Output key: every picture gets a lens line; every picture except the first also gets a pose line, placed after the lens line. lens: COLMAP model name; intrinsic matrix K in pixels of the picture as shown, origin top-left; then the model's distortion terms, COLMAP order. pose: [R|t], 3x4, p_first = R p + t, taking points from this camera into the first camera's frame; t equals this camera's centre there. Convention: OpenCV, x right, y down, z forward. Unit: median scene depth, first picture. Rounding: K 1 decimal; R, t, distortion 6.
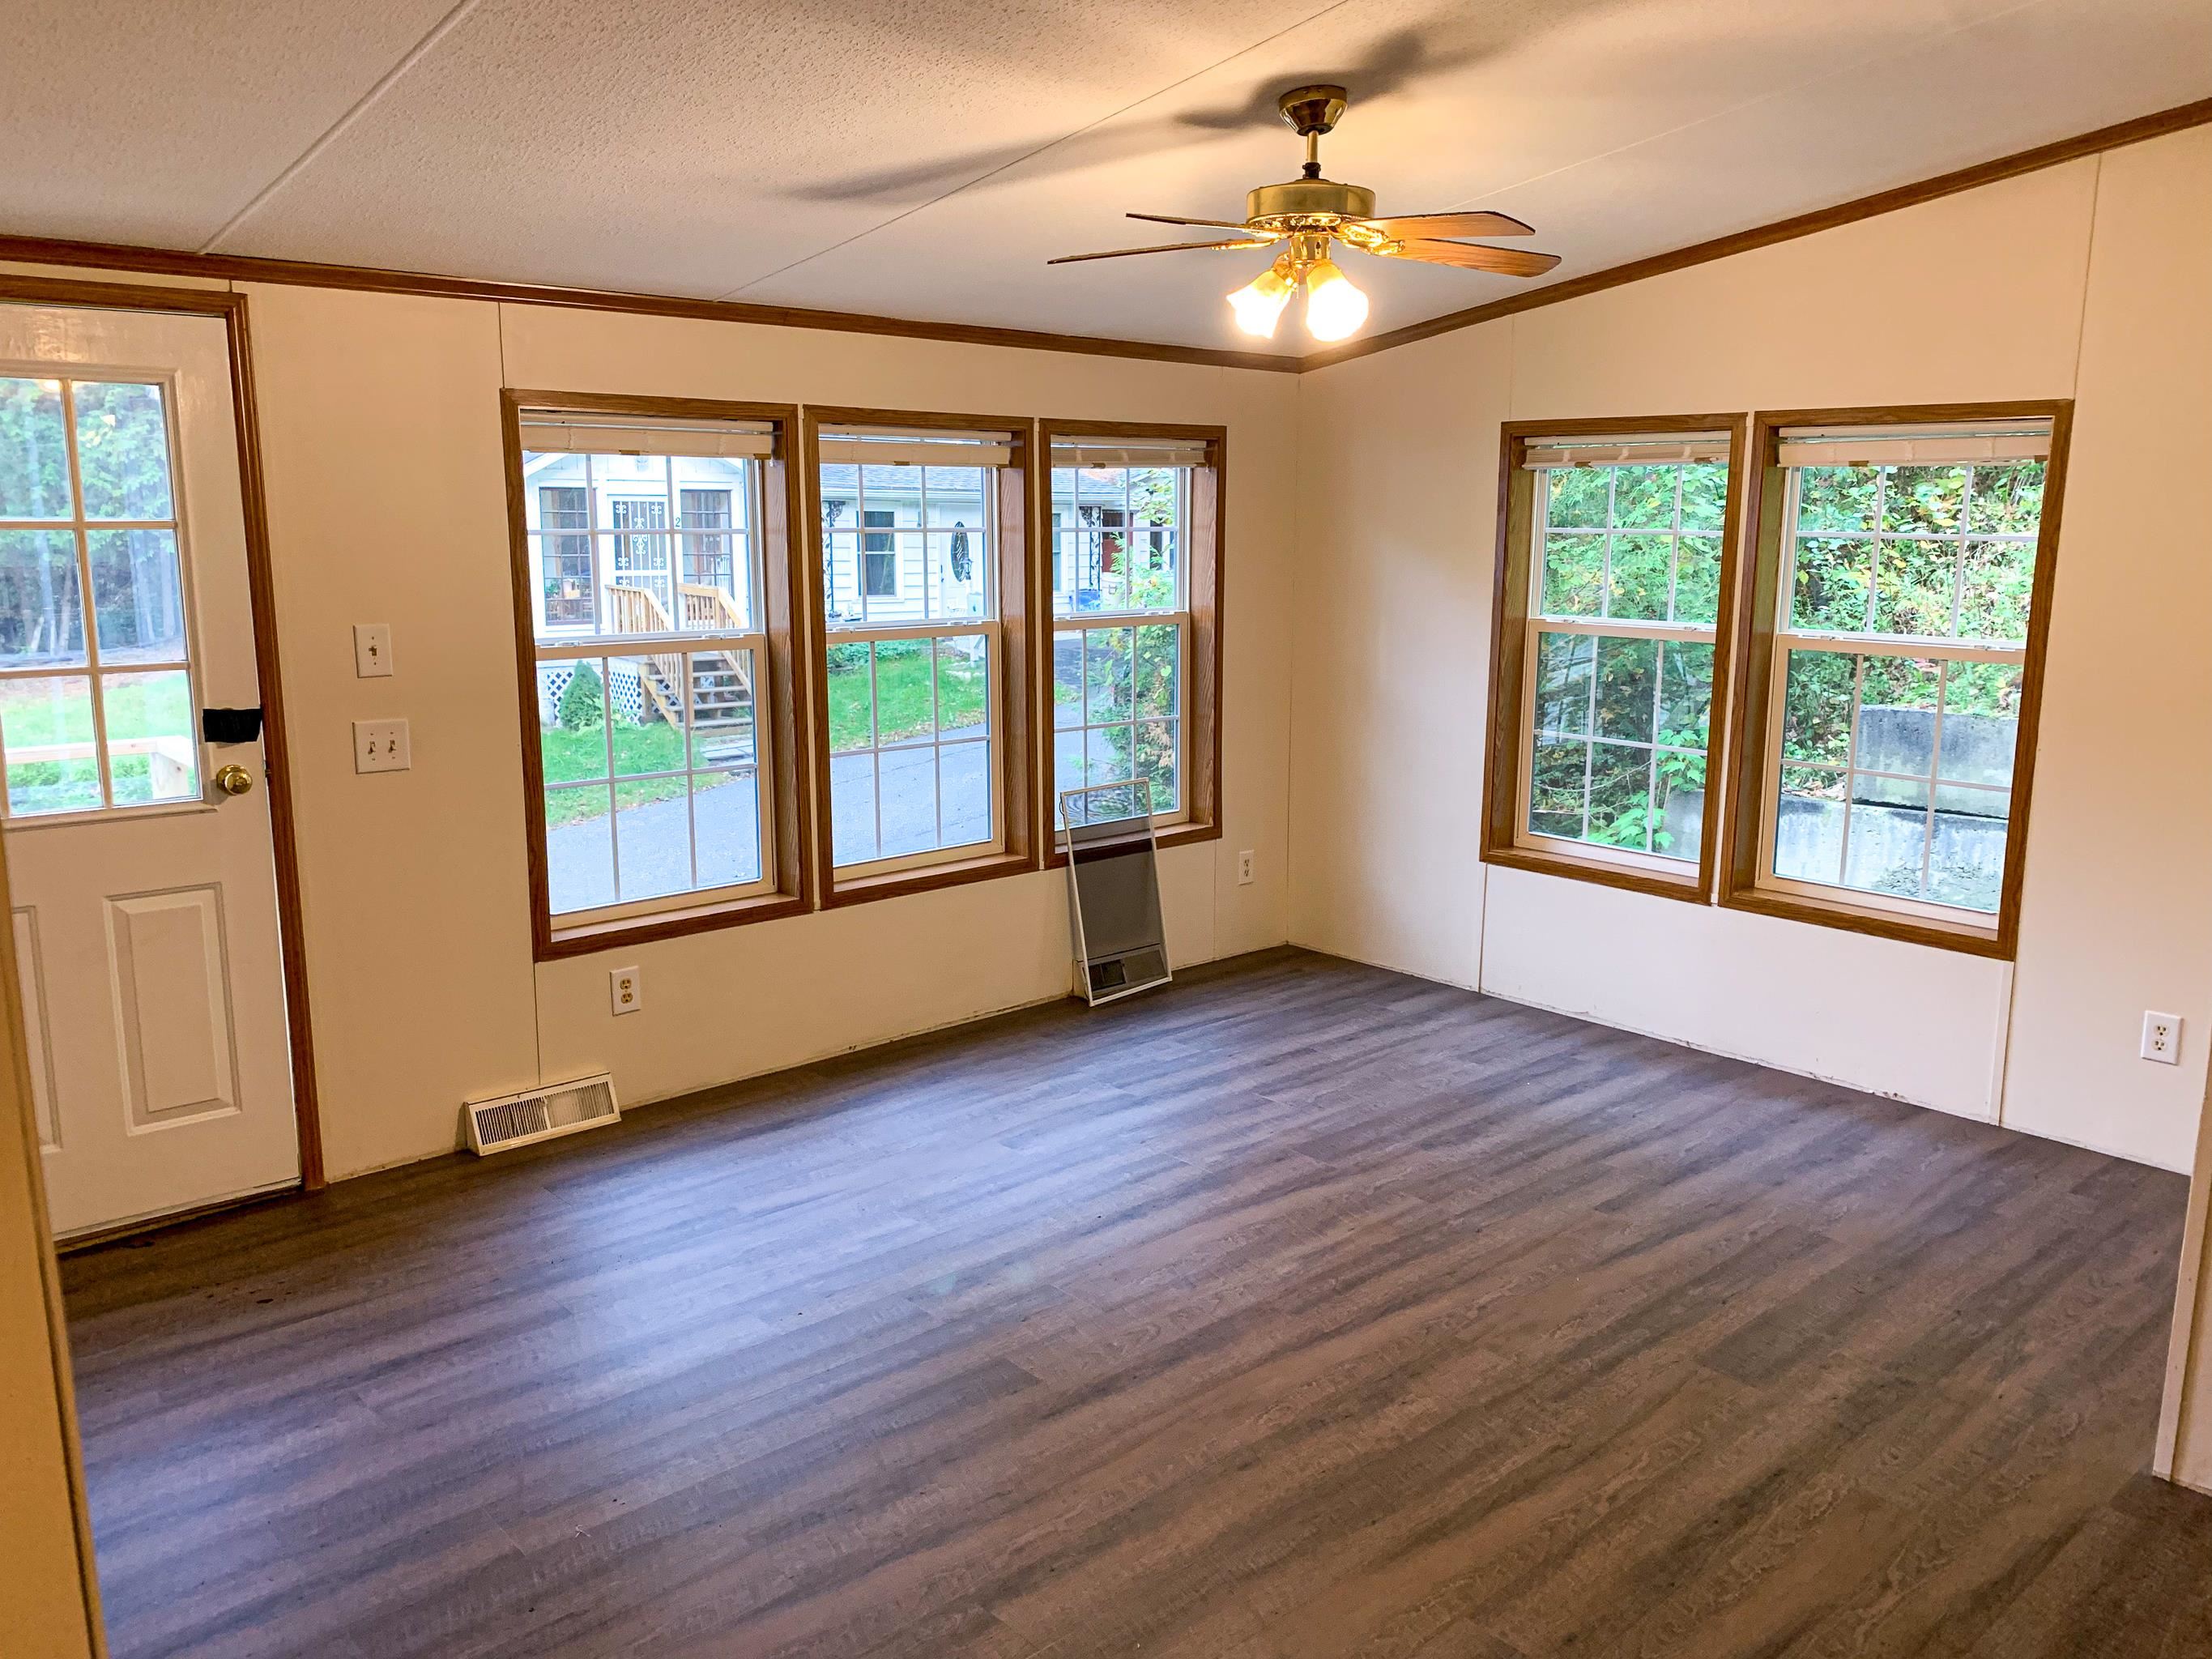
lens RADIAL K [[1691.4, 0, 1110.4], [0, 1691.4, 814.3], [0, 0, 1]] dist [0.016484, -0.012488]
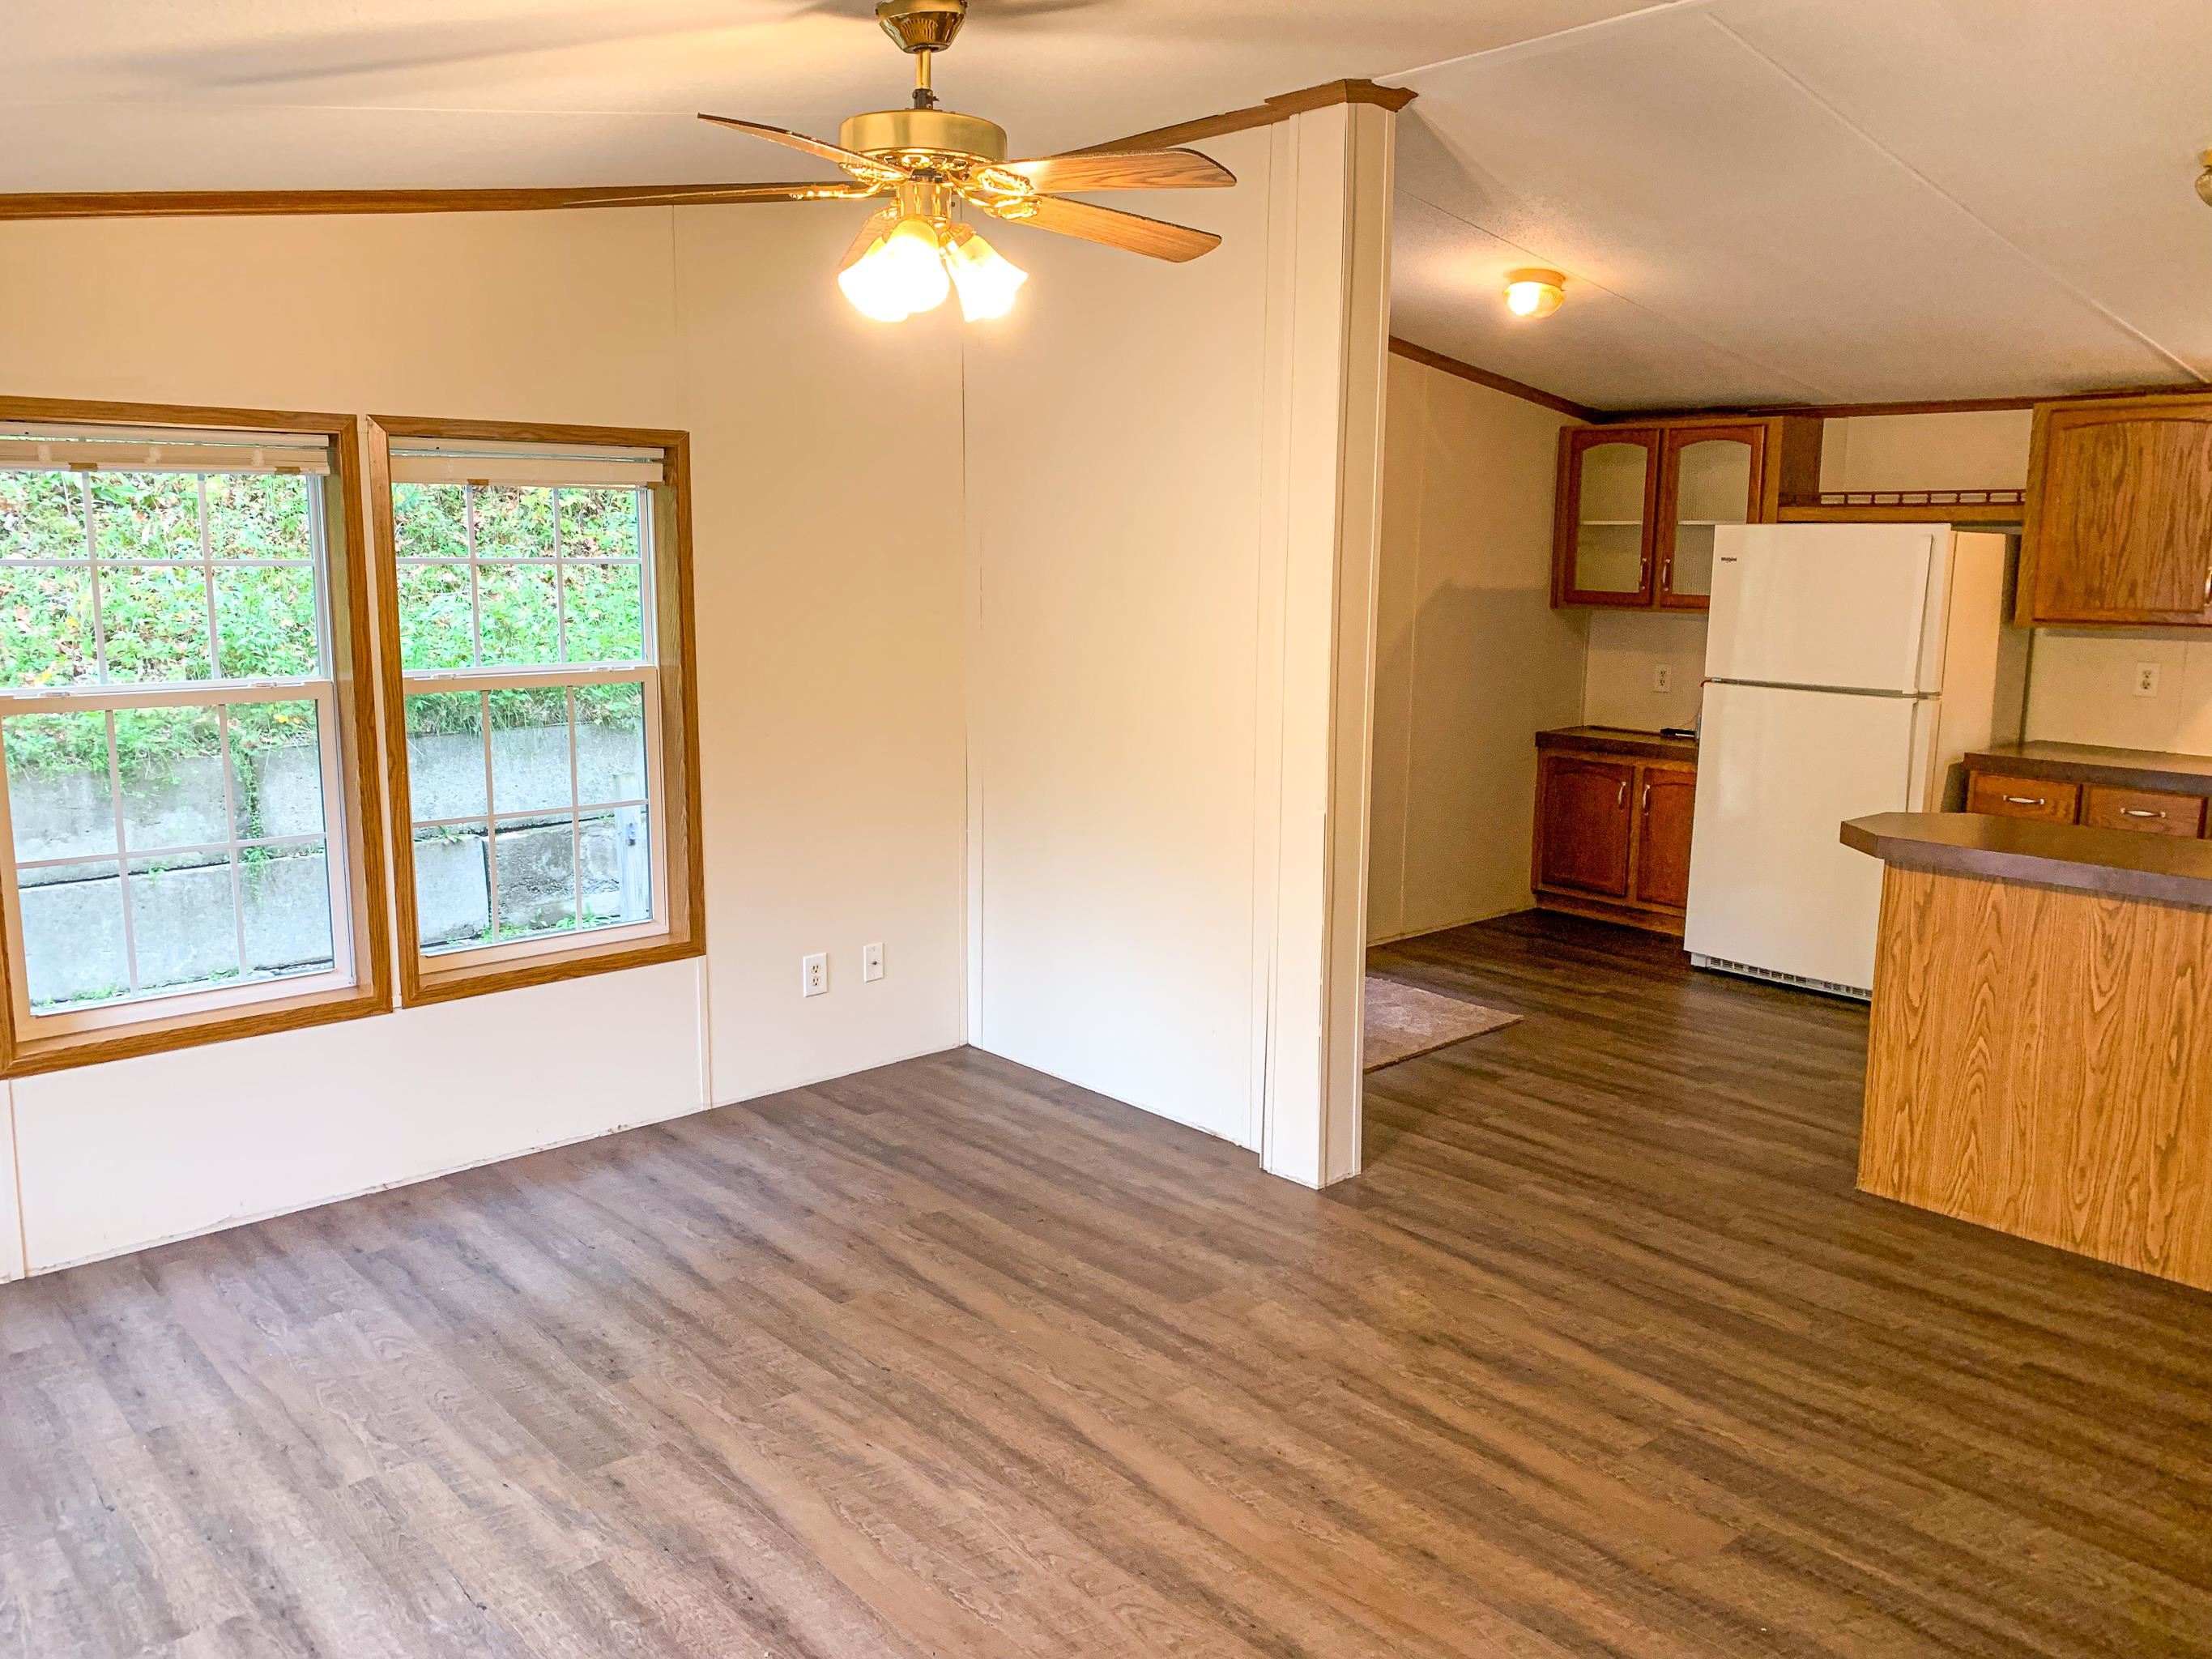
lens RADIAL K [[1691.4, 0, 1141.1], [0, 1691.4, 801.0], [0, 0, 1]] dist [0.016484, -0.012488]
pose [[-0.004630, -0.163312, 0.986564, -0.566384], [0.173808, 0.971426, 0.161622, -0.147235], [-0.984769, 0.172221, 0.023888, 0.770094]]
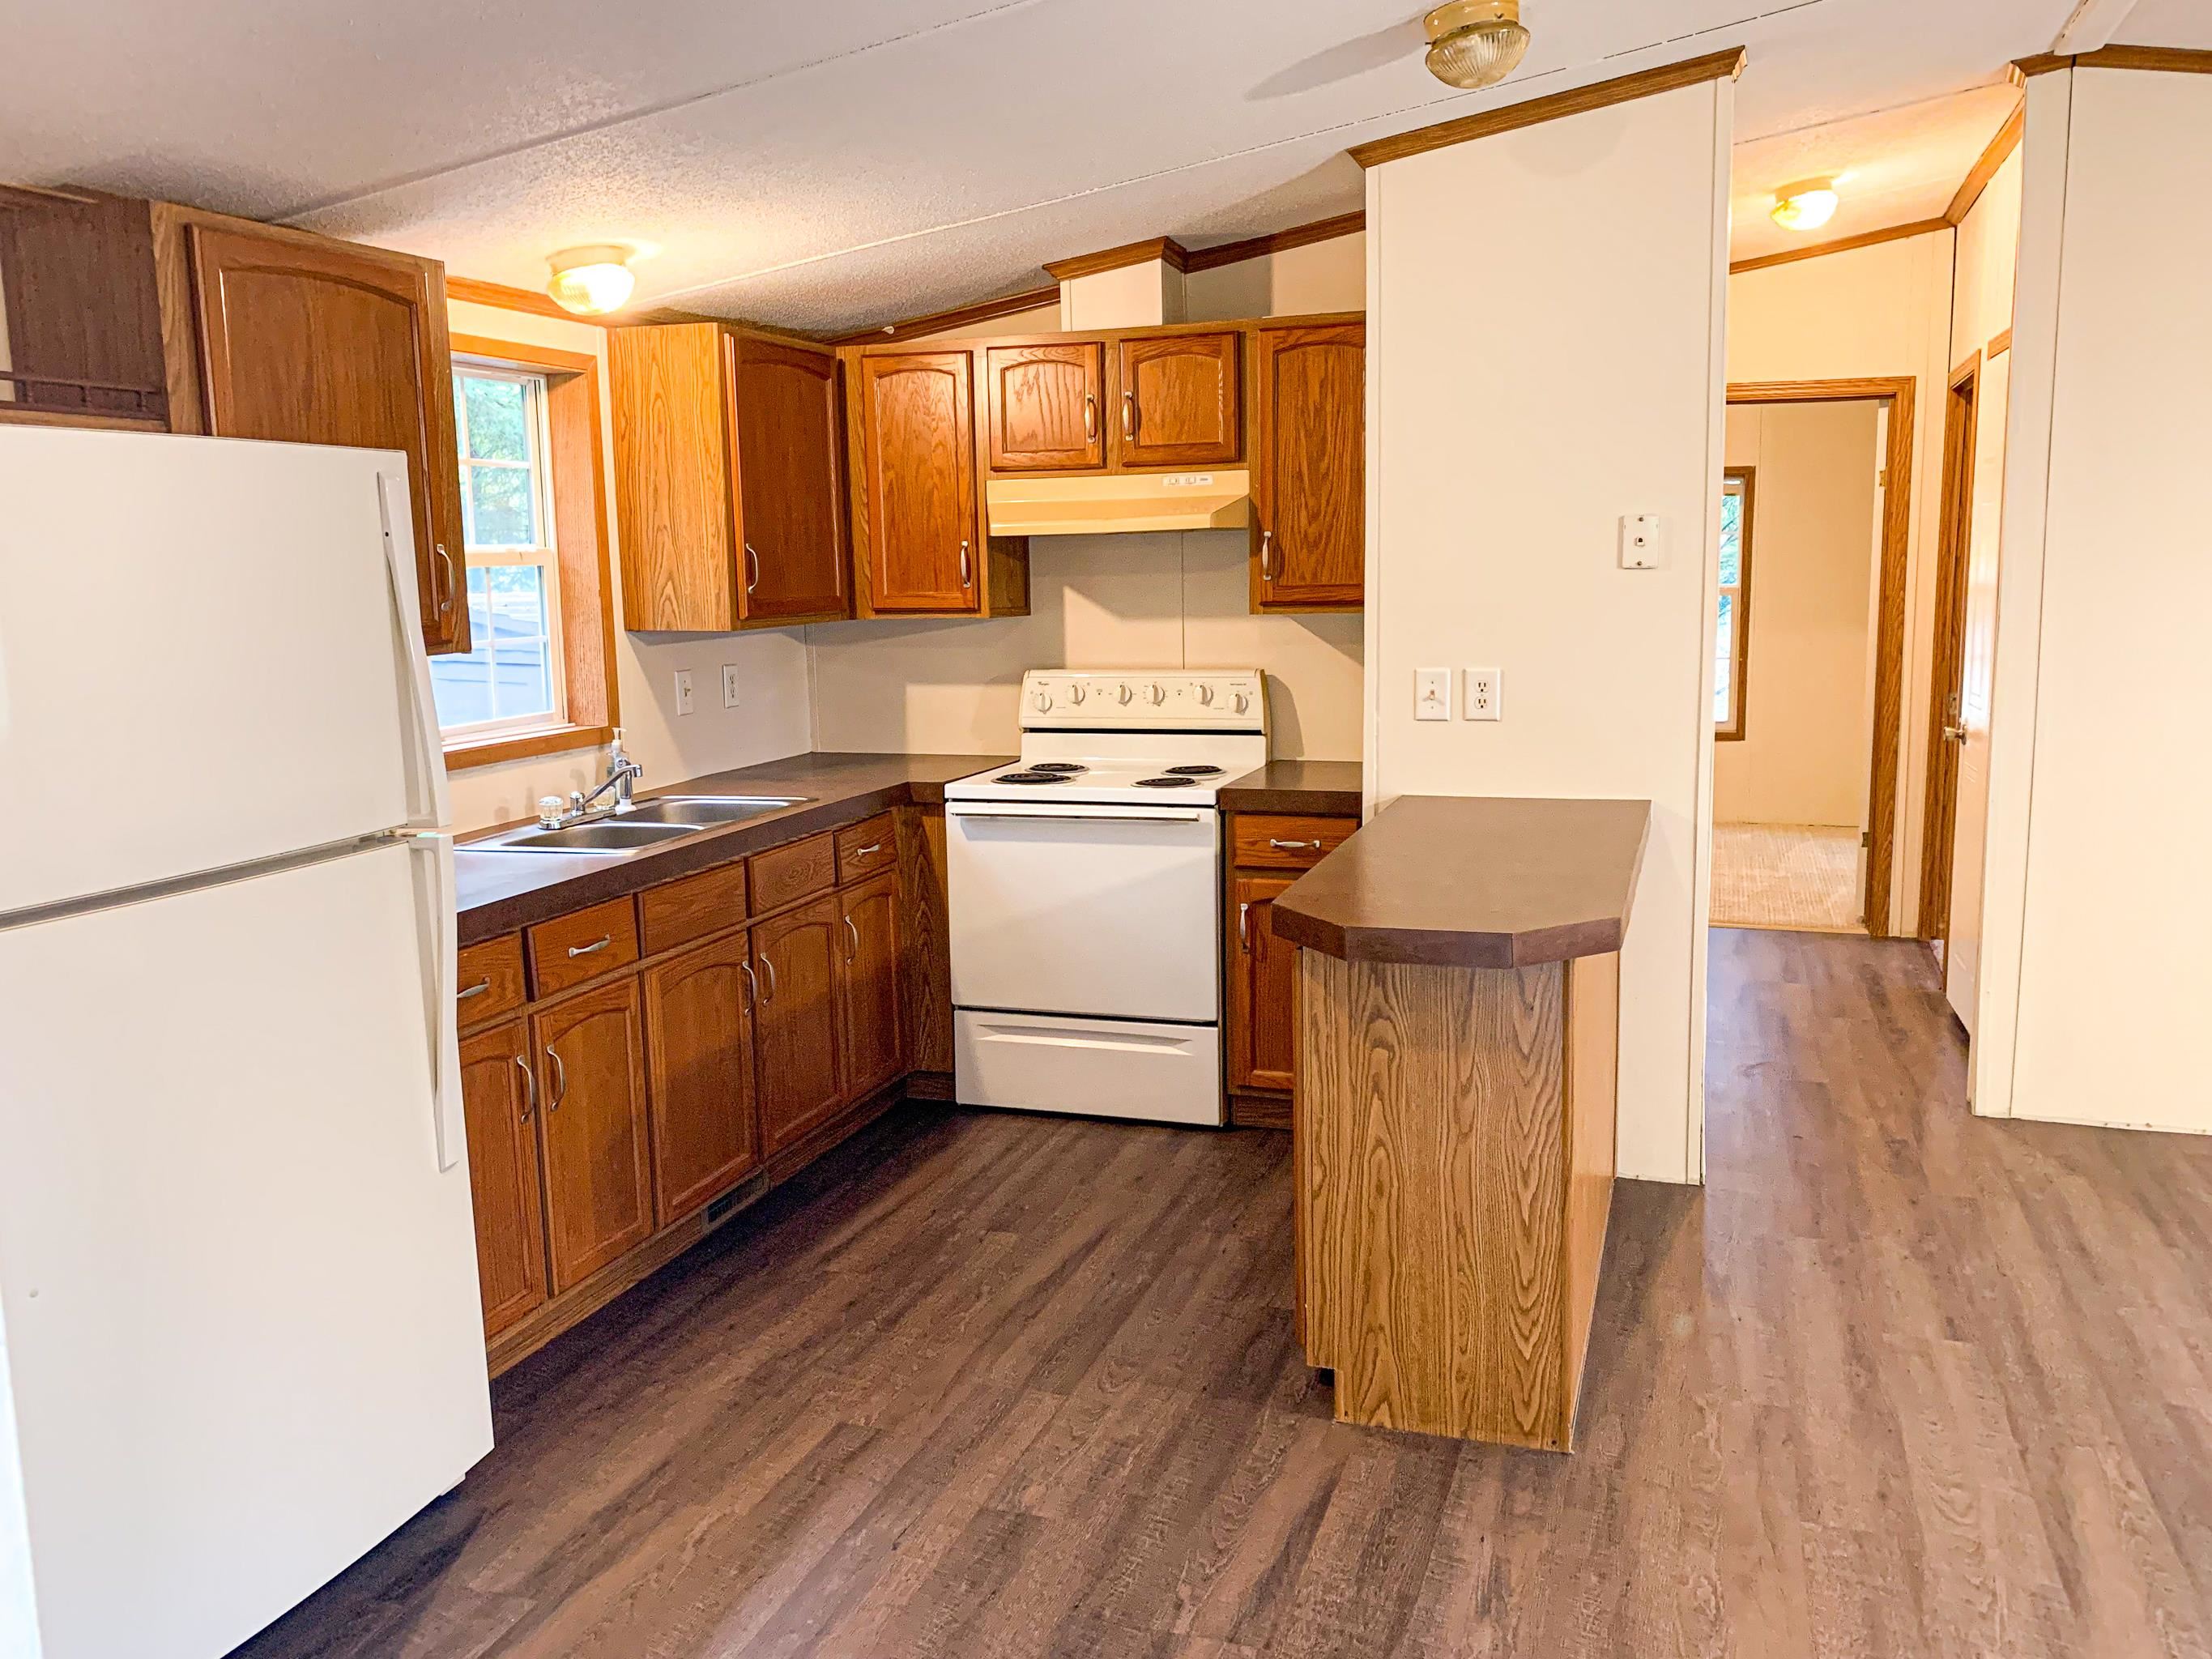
lens RADIAL K [[1786.3, 0, 1111.9], [0, 1786.3, 836.0], [0, 0, 1]] dist [0.008801, -0.000764]
pose [[-0.875199, 0.086253, -0.476012, 0.958176], [-0.075593, 0.947506, 0.310672, -0.120246], [0.477820, 0.307883, -0.822737, 0.837572]]
